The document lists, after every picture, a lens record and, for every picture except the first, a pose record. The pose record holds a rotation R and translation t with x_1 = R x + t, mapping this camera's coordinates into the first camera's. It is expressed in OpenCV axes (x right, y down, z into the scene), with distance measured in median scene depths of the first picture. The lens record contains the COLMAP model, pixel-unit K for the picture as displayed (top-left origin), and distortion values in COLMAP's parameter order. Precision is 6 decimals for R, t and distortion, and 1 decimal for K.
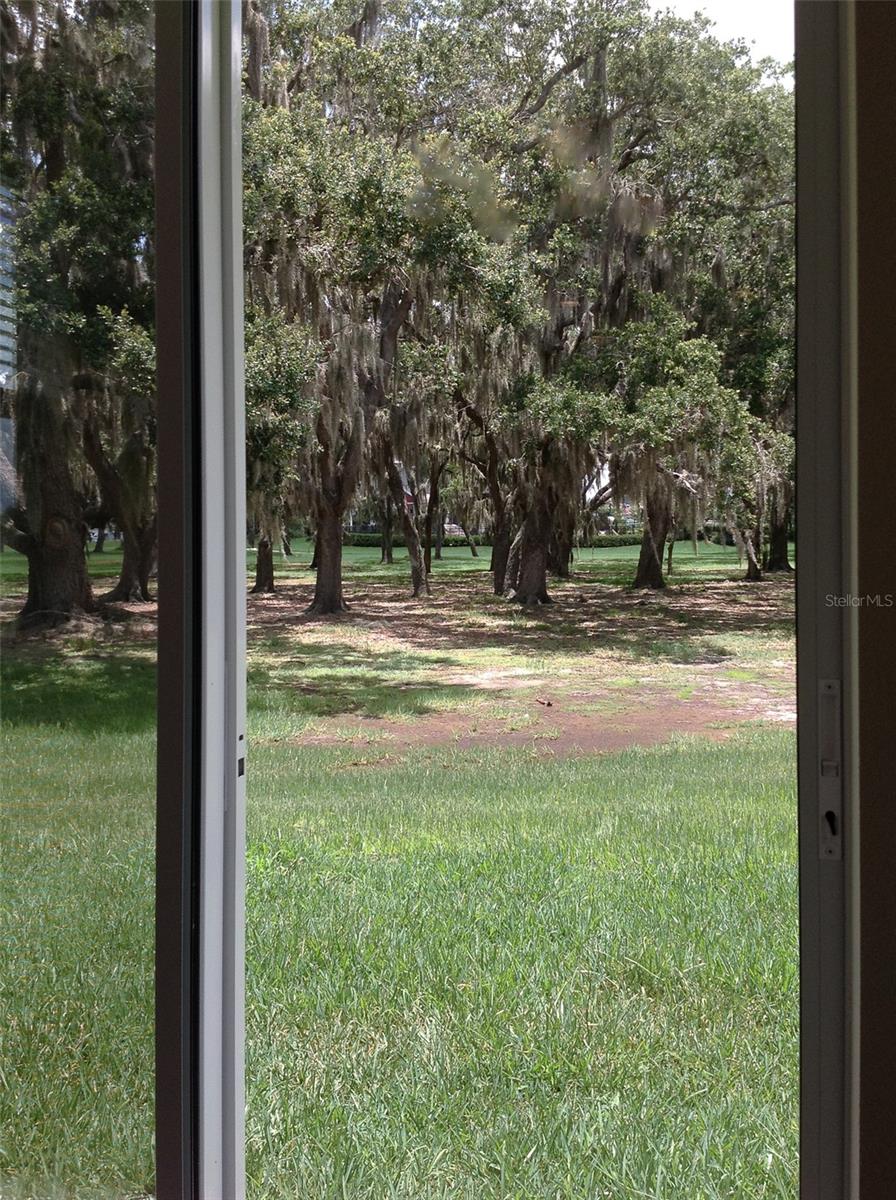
lens RADIAL K [[960.5, 0, 452.6], [0, 960.5, 577.5], [0, 0, 1]] dist [-0.000140, -0.000843]
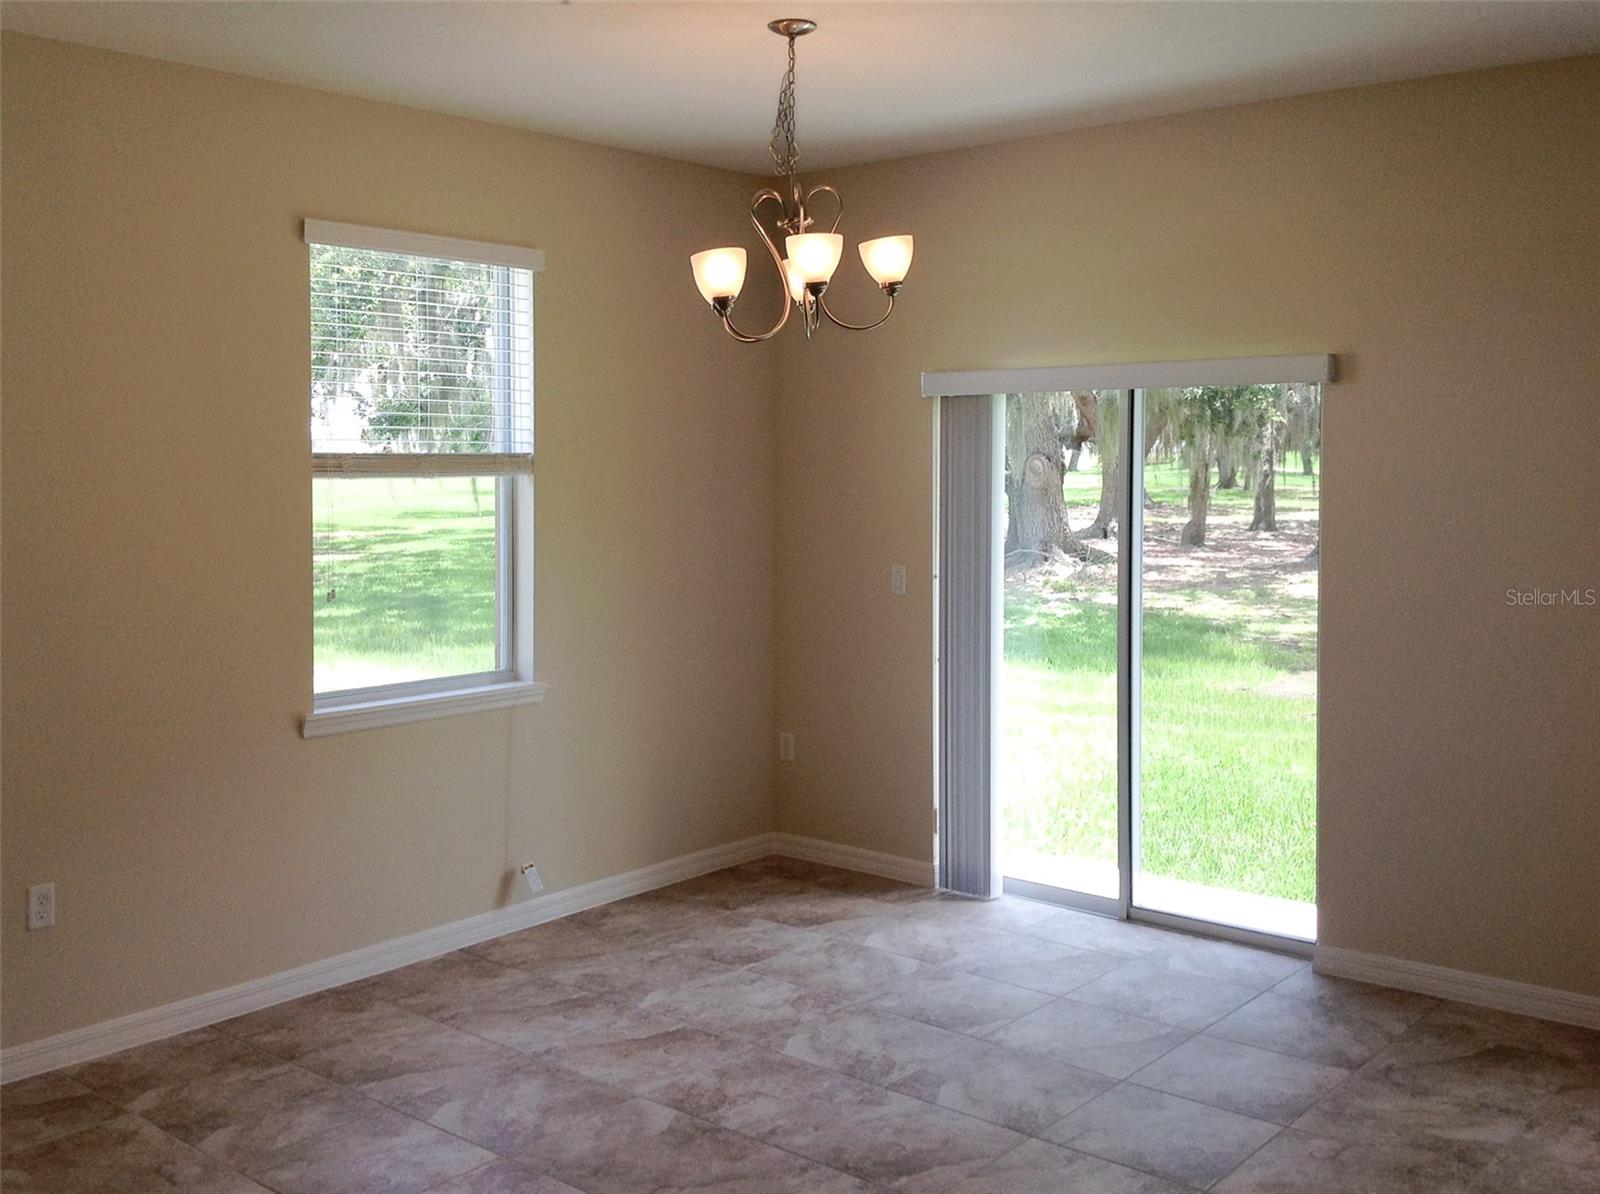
lens RADIAL K [[1600.5, 0, 806.5], [0, 1600.5, 589.3], [0, 0, 1]] dist [-0.024171, 0.000000]
pose [[0.872999, 0.036329, -0.486367, 0.143640], [0.001353, 0.997038, 0.076901, -0.043616], [0.487720, -0.067792, 0.870364, -0.432656]]
